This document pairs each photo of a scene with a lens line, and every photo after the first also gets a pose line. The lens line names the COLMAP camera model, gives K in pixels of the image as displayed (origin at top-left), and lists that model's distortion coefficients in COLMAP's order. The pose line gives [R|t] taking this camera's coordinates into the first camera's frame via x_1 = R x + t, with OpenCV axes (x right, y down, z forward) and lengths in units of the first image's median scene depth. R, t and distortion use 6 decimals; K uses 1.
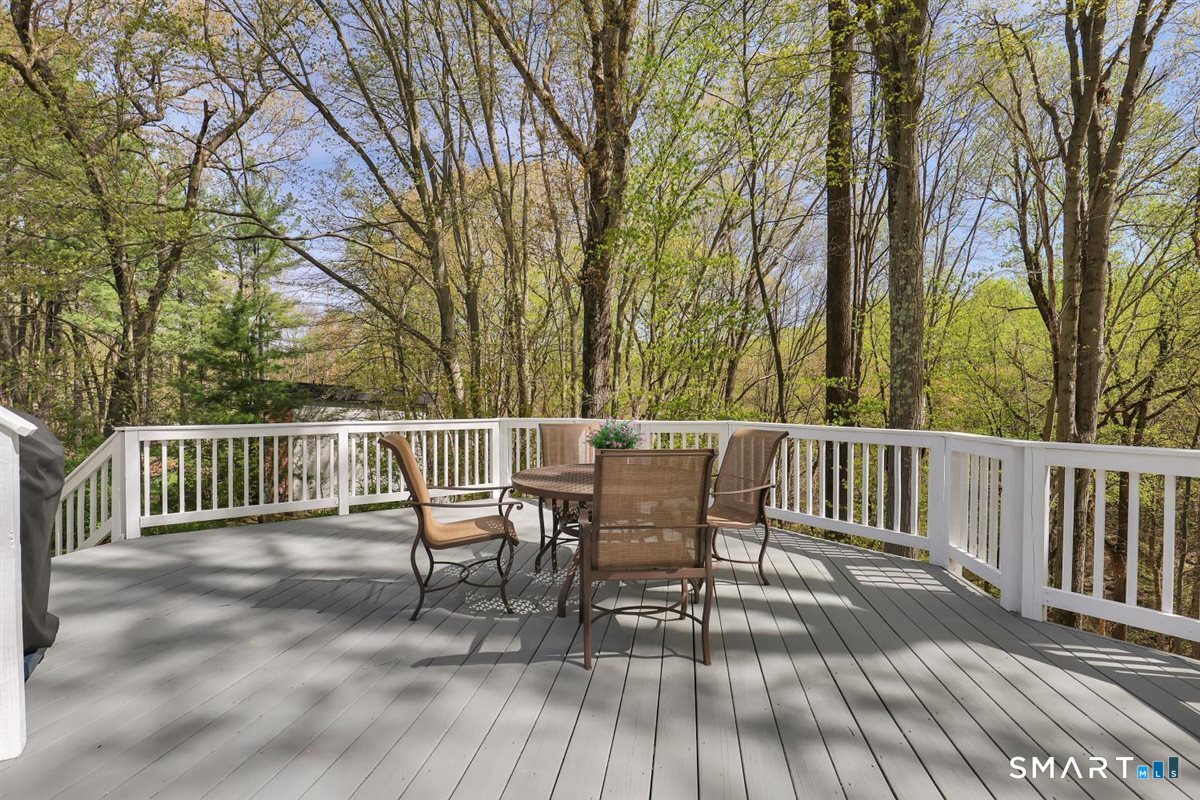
lens RADIAL K [[554.0, 0, 598.9], [0, 554.0, 401.4], [0, 0, 1]] dist [-0.035348, 0.006035]
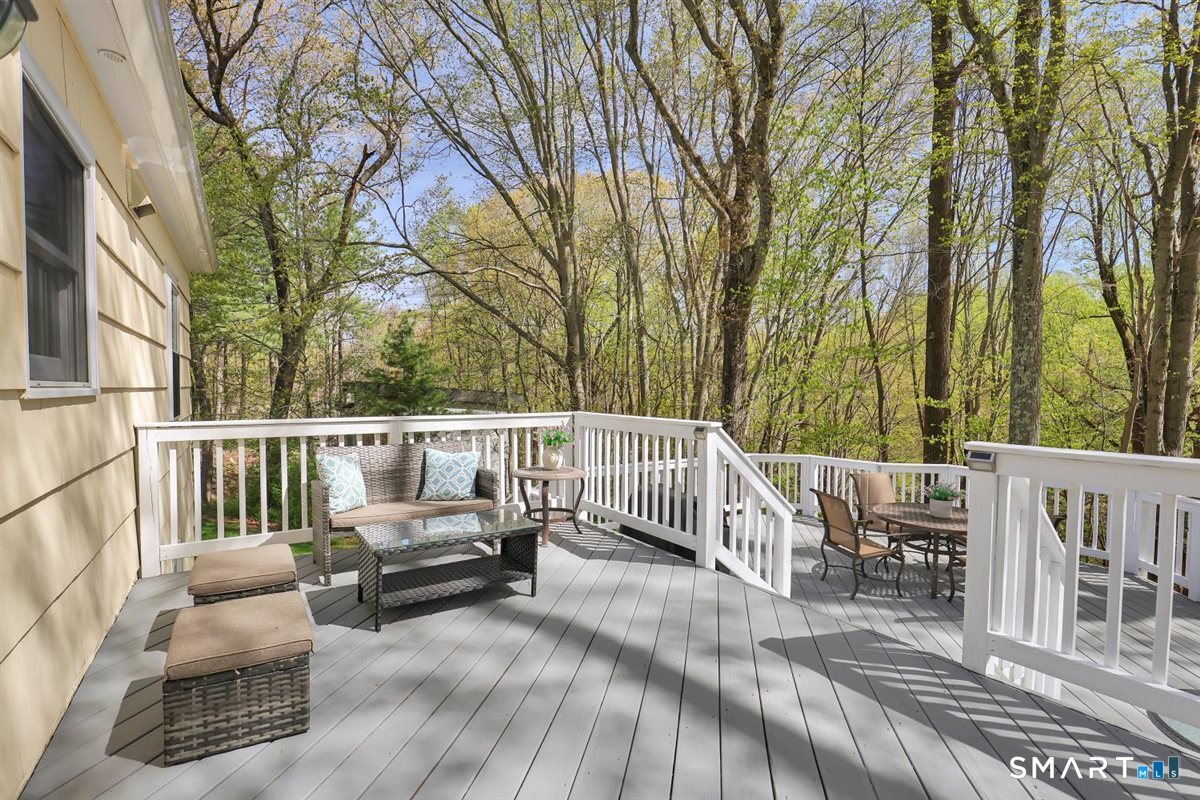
lens RADIAL K [[554.0, 0, 598.1], [0, 554.0, 399.8], [0, 0, 1]] dist [-0.035348, 0.006035]
pose [[0.998338, 0.008942, -0.056925, -0.206523], [-0.008046, 0.999841, 0.015943, -0.052395], [0.057059, -0.015458, 0.998251, -0.155503]]
